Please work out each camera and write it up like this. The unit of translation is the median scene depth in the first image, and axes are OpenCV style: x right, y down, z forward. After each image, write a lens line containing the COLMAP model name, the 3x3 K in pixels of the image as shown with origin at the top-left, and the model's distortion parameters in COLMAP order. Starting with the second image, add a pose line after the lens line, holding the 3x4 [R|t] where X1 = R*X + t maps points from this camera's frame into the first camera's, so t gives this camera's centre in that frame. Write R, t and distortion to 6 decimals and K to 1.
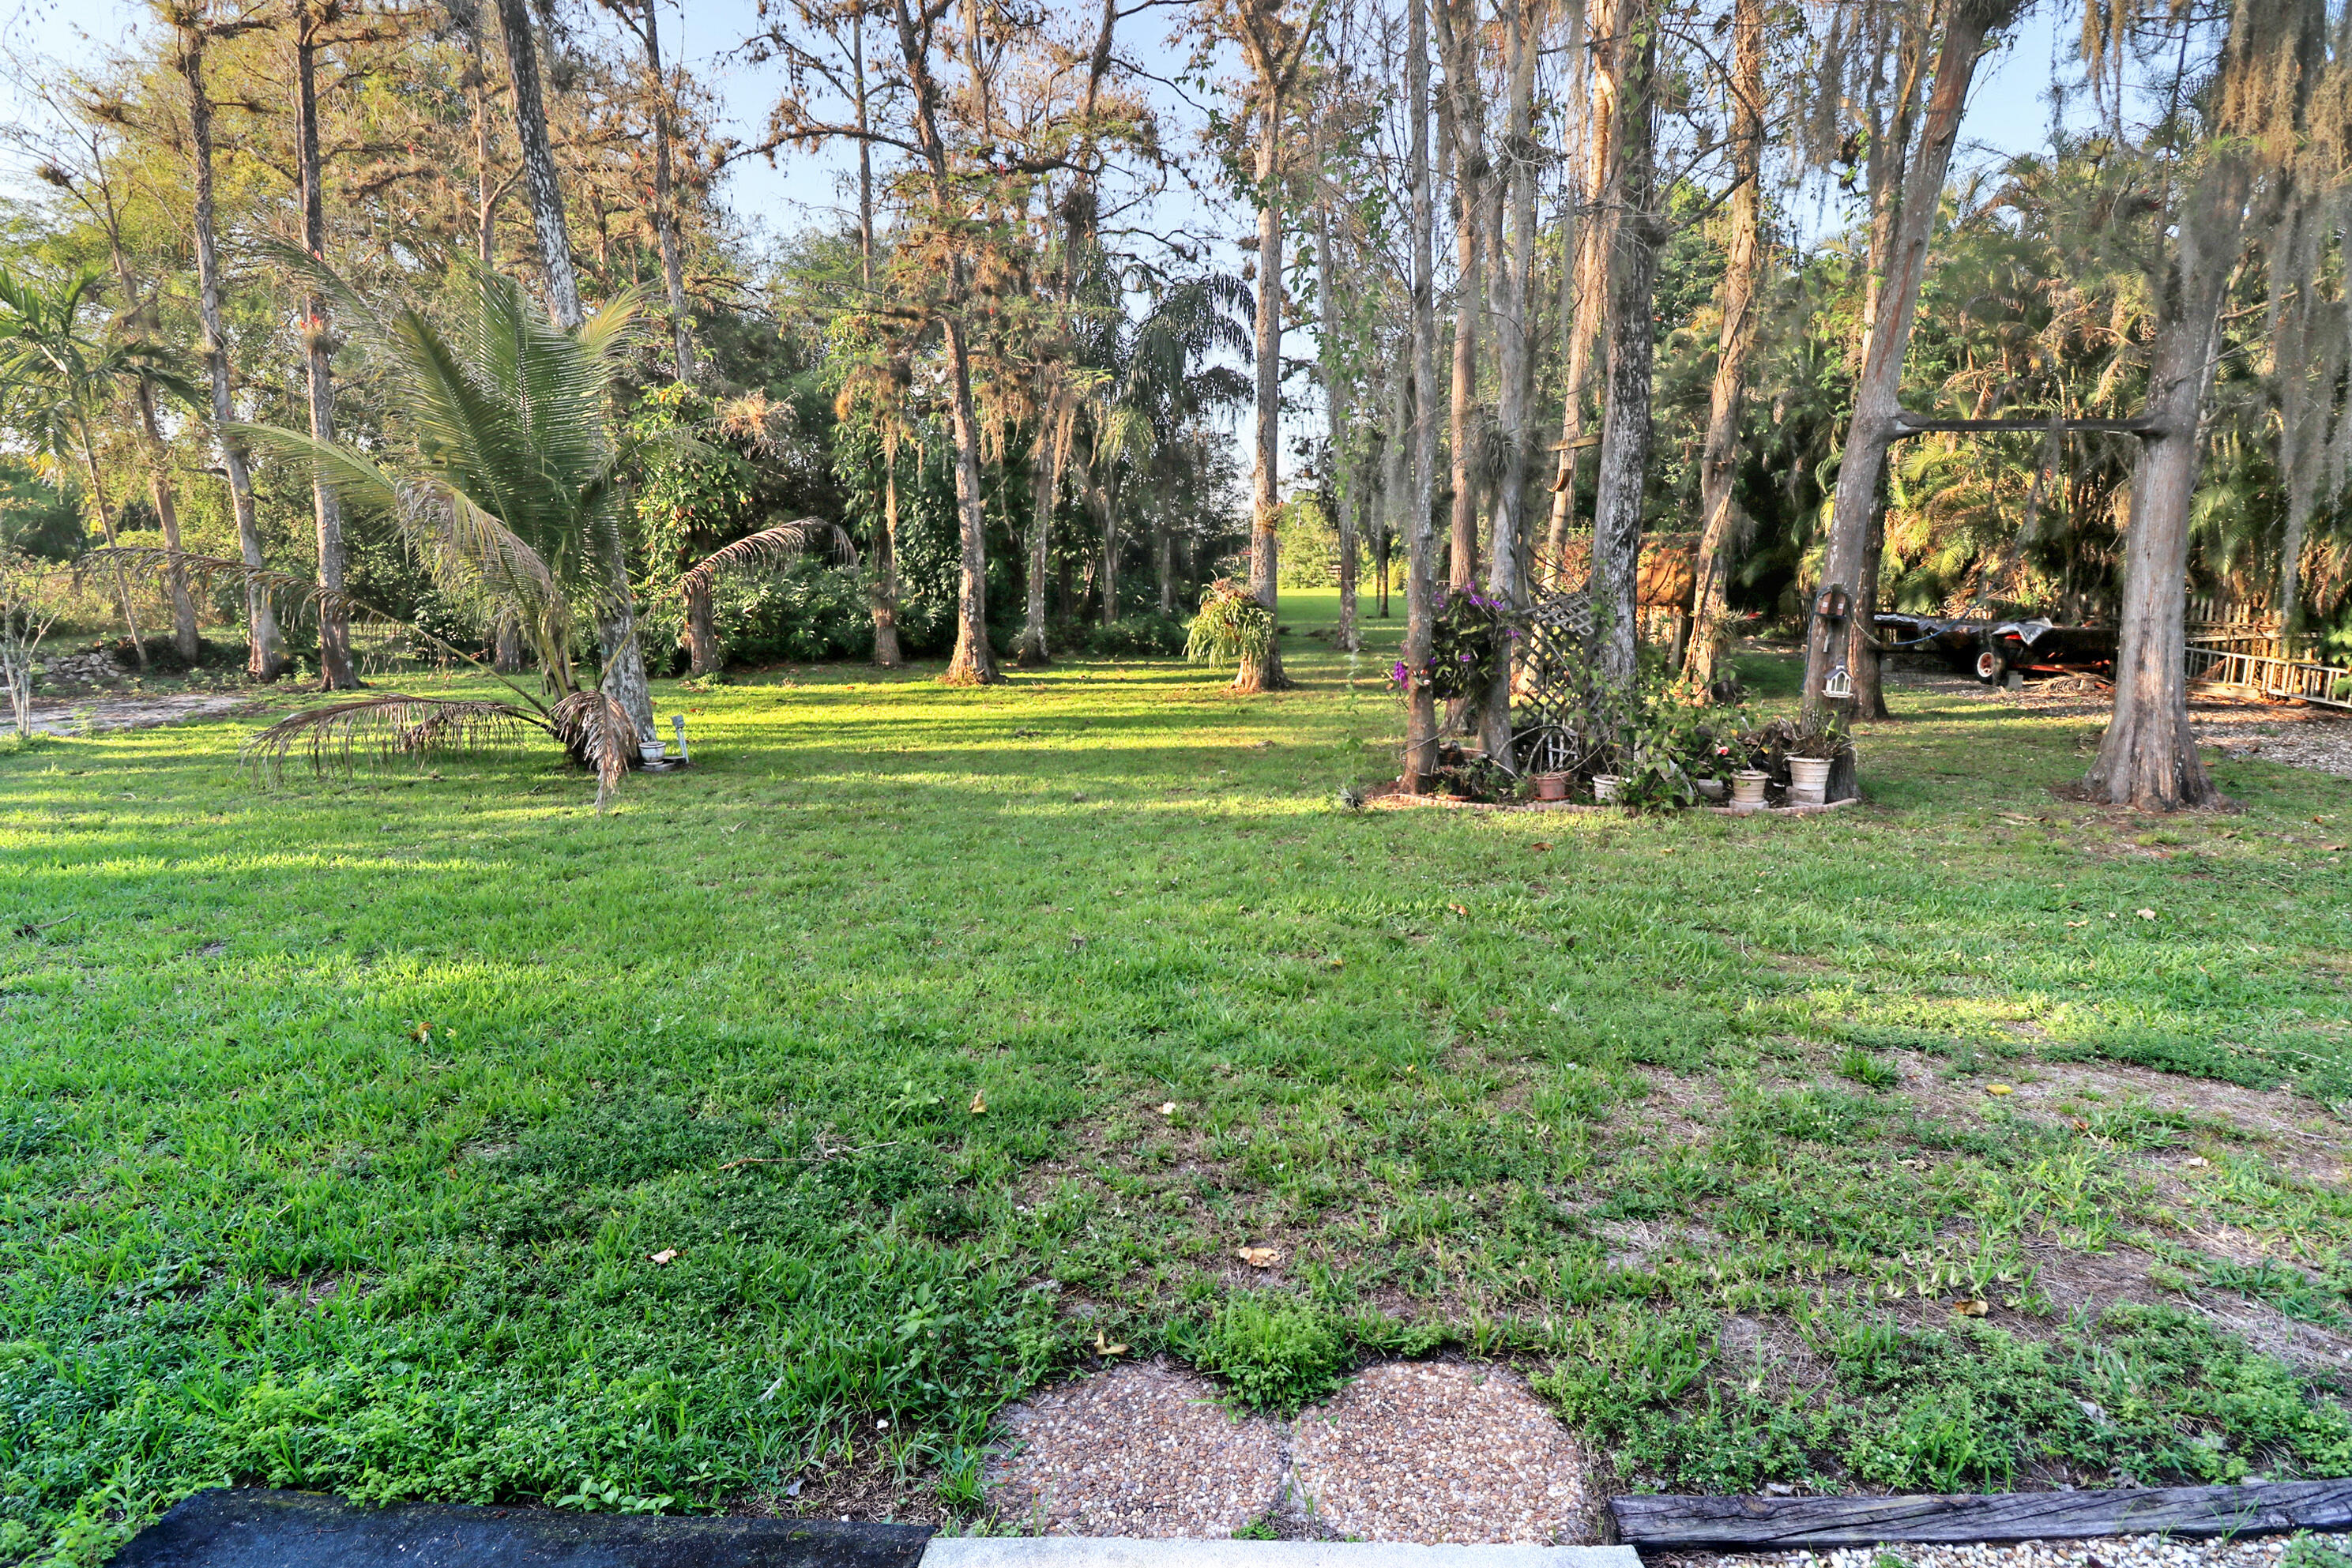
lens RADIAL K [[1119.7, 0, 1157.2], [0, 1119.7, 748.1], [0, 0, 1]] dist [-0.016500, -0.001355]
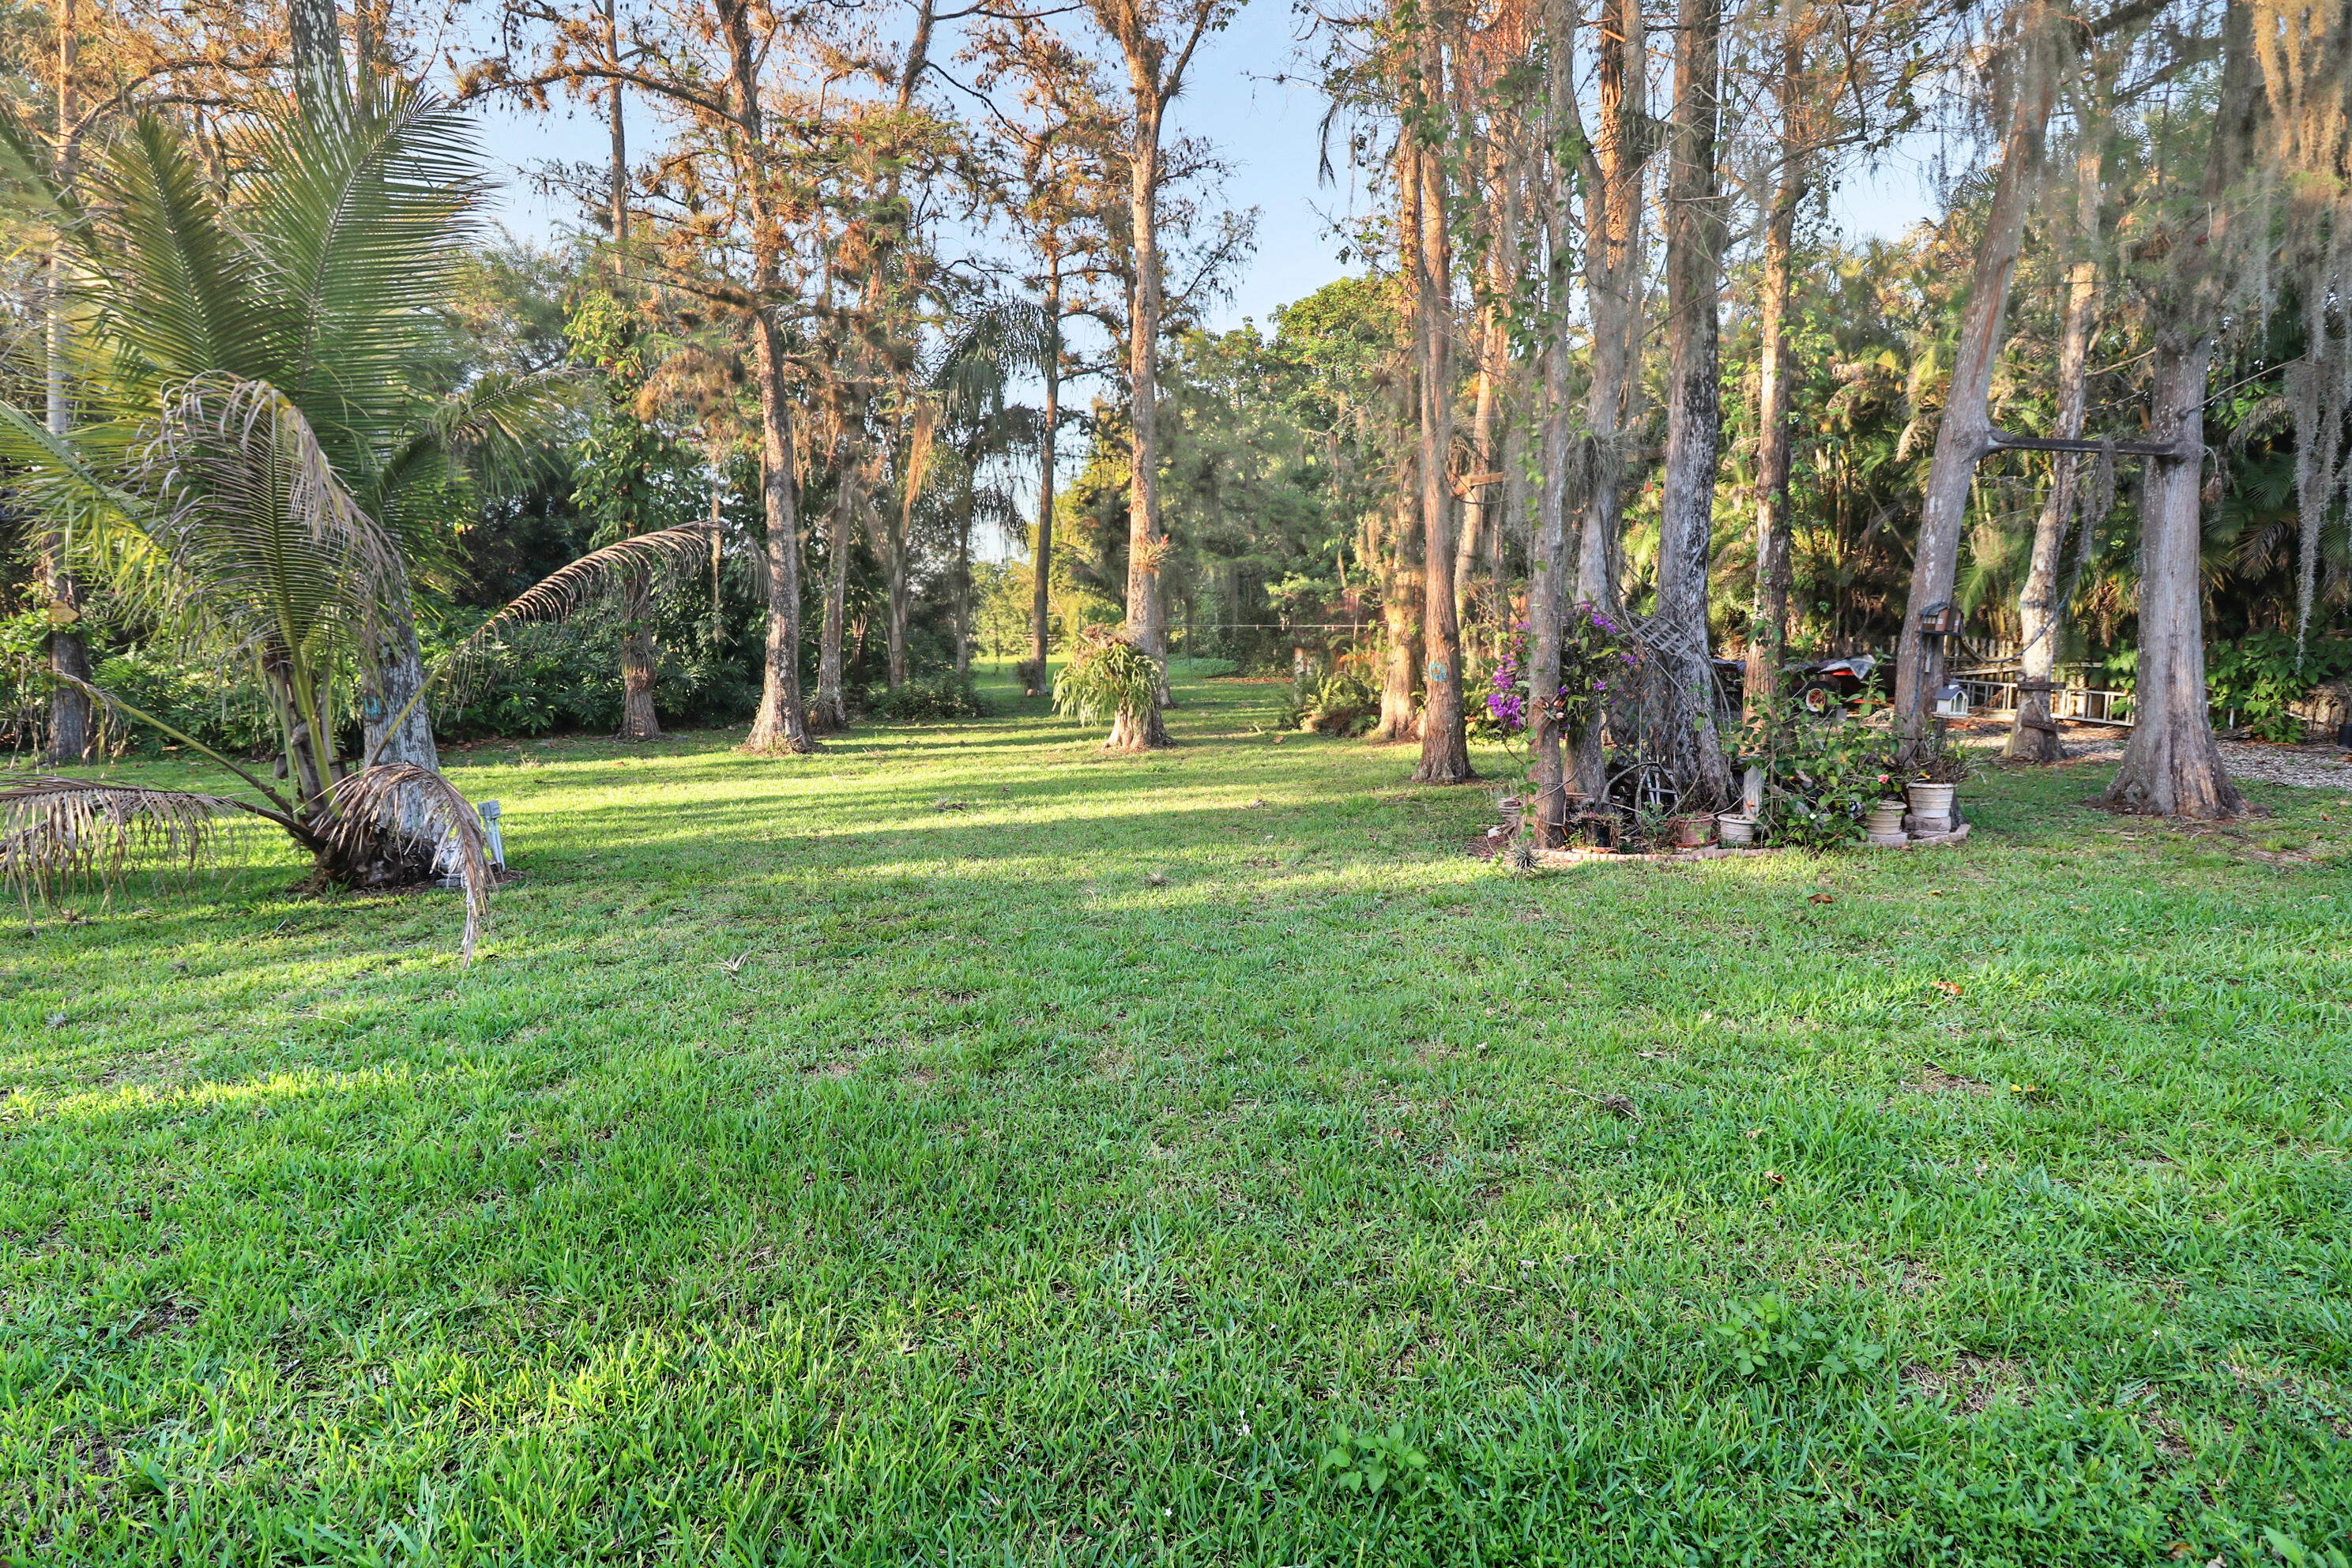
lens RADIAL K [[1137.4, 0, 1177.4], [0, 1137.4, 697.8], [0, 0, 1]] dist [-0.002925, -0.013345]
pose [[0.951863, -0.019668, 0.305894, -0.161705], [0.052599, 0.993617, -0.099788, -0.000633], [-0.301979, 0.111074, 0.946822, 0.142824]]
